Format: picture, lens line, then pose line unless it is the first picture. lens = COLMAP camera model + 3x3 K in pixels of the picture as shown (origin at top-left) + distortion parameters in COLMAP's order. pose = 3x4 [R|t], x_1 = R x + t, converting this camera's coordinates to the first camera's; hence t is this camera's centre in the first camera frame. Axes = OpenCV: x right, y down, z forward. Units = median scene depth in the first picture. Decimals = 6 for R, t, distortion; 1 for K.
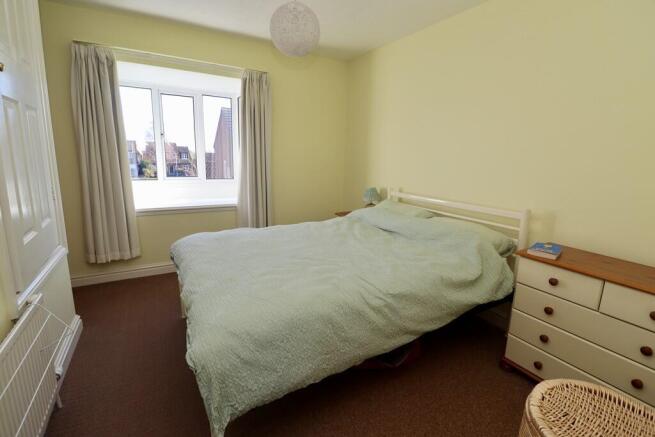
lens RADIAL K [[302.4, 0, 334.7], [0, 302.4, 216.5], [0, 0, 1]] dist [-0.012466, -0.006920]
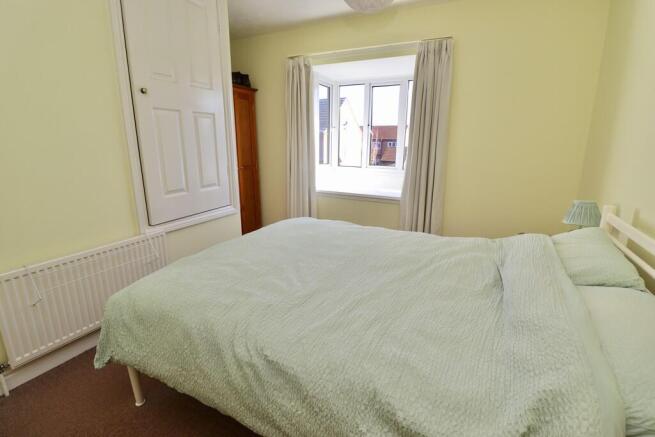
lens RADIAL K [[302.4, 0, 331.4], [0, 302.4, 216.3], [0, 0, 1]] dist [-0.012466, -0.006920]
pose [[0.530245, 0.181761, -0.828132, 0.407655], [-0.158336, 0.980795, 0.113886, -0.070794], [0.832929, 0.070736, 0.548841, 0.410817]]
